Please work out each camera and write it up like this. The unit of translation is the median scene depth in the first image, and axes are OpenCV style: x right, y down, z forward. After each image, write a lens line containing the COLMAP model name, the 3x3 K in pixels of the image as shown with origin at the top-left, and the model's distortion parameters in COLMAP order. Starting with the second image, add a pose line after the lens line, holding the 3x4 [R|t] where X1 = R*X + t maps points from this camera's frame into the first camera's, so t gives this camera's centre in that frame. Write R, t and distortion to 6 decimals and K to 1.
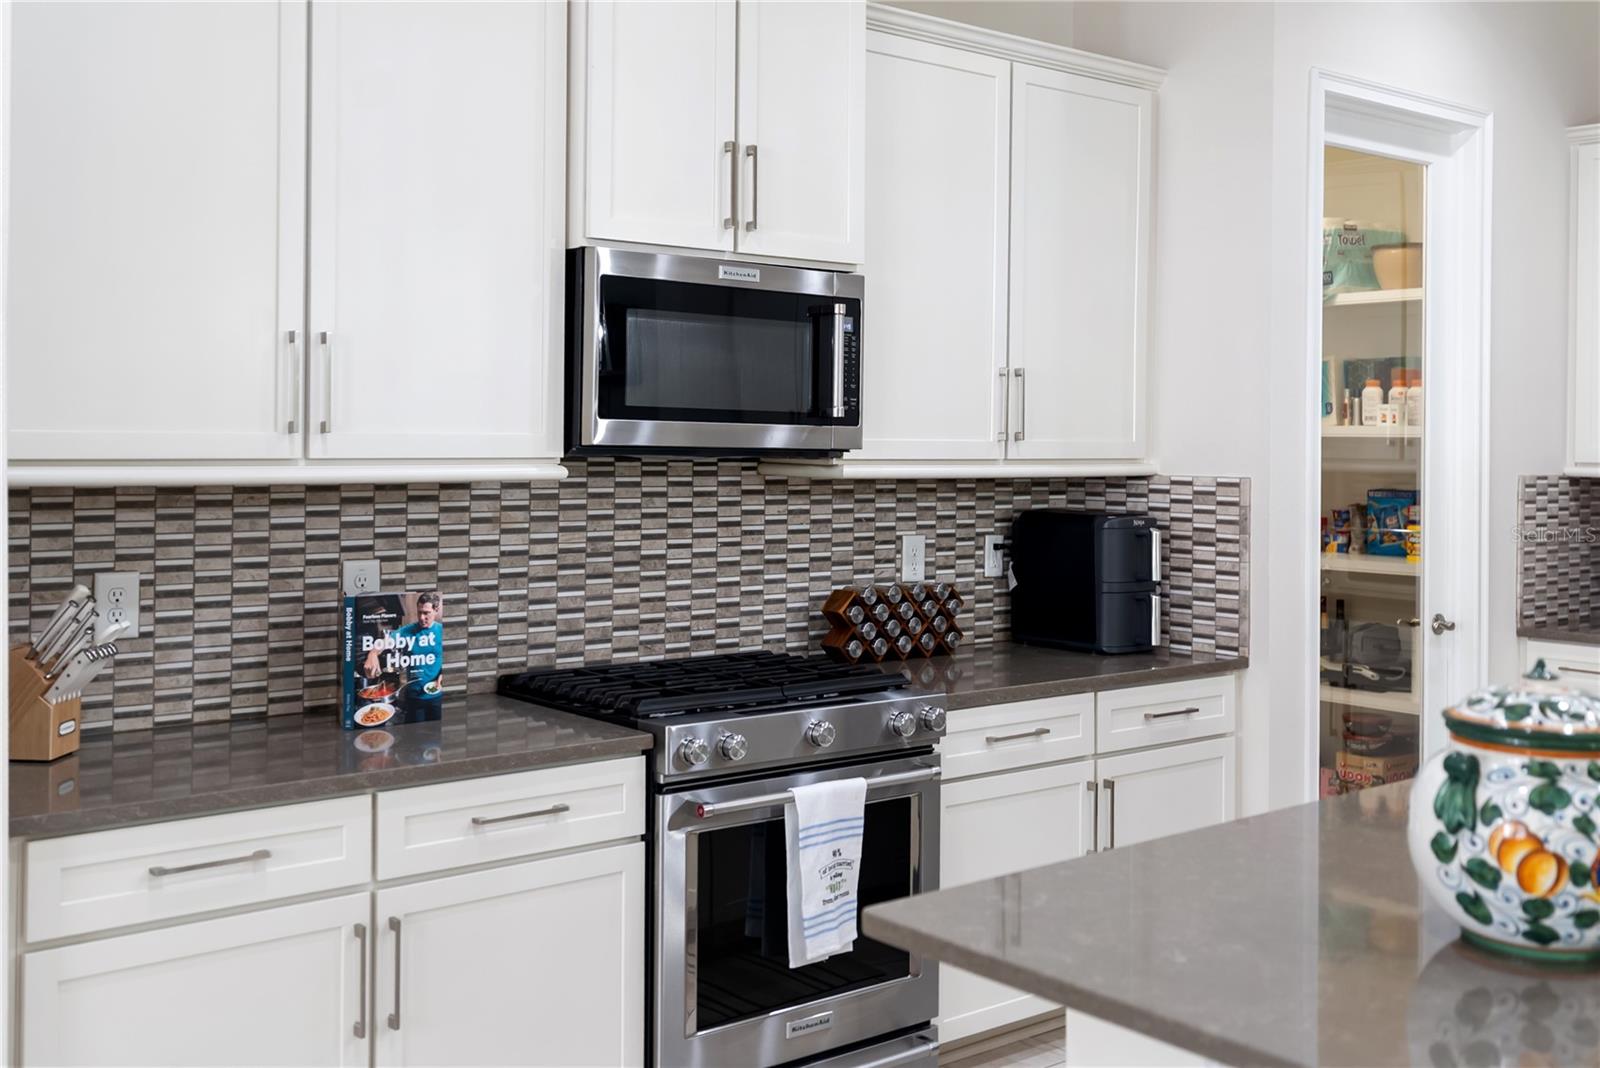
lens RADIAL K [[1637.2, 0, 784.4], [0, 1637.2, 449.6], [0, 0, 1]] dist [0.021164, 0.000000]
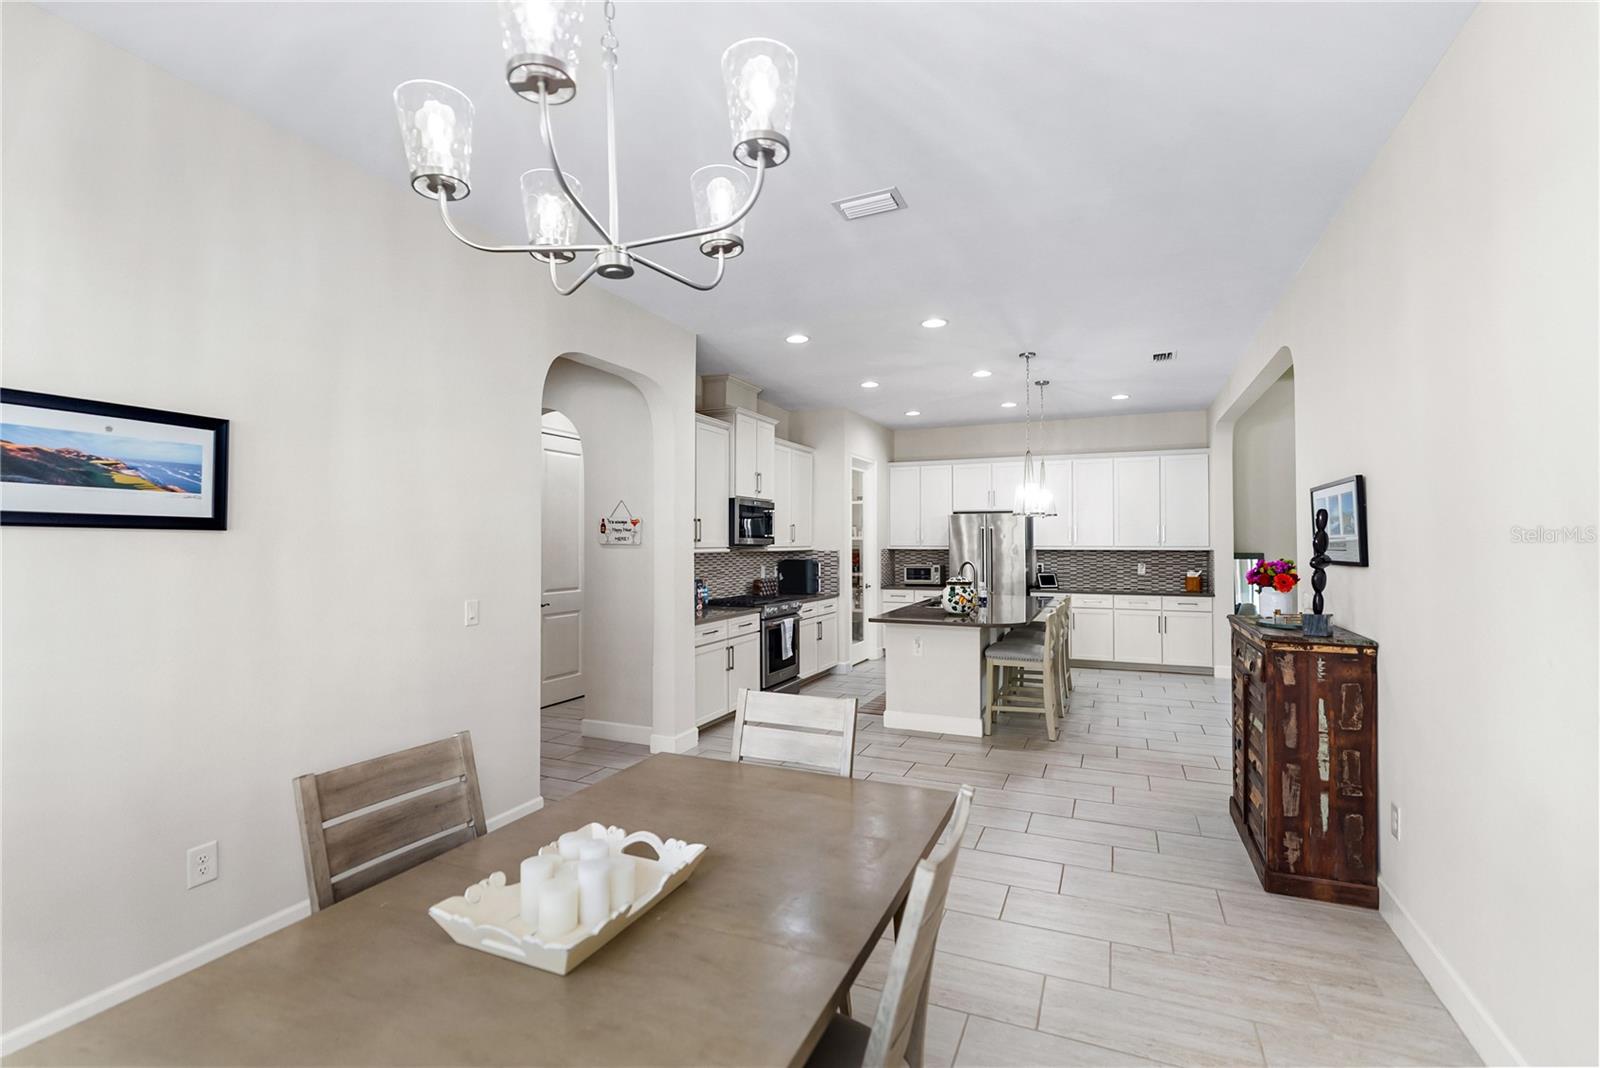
lens RADIAL K [[744.4, 0, 800.2], [0, 744.4, 533.3], [0, 0, 1]] dist [-0.004289, 0.002500]
pose [[0.886682, -0.005677, 0.462344, -0.826133], [0.013079, 0.999832, -0.012806, -0.002750], [-0.462194, 0.017402, 0.886608, -0.764147]]
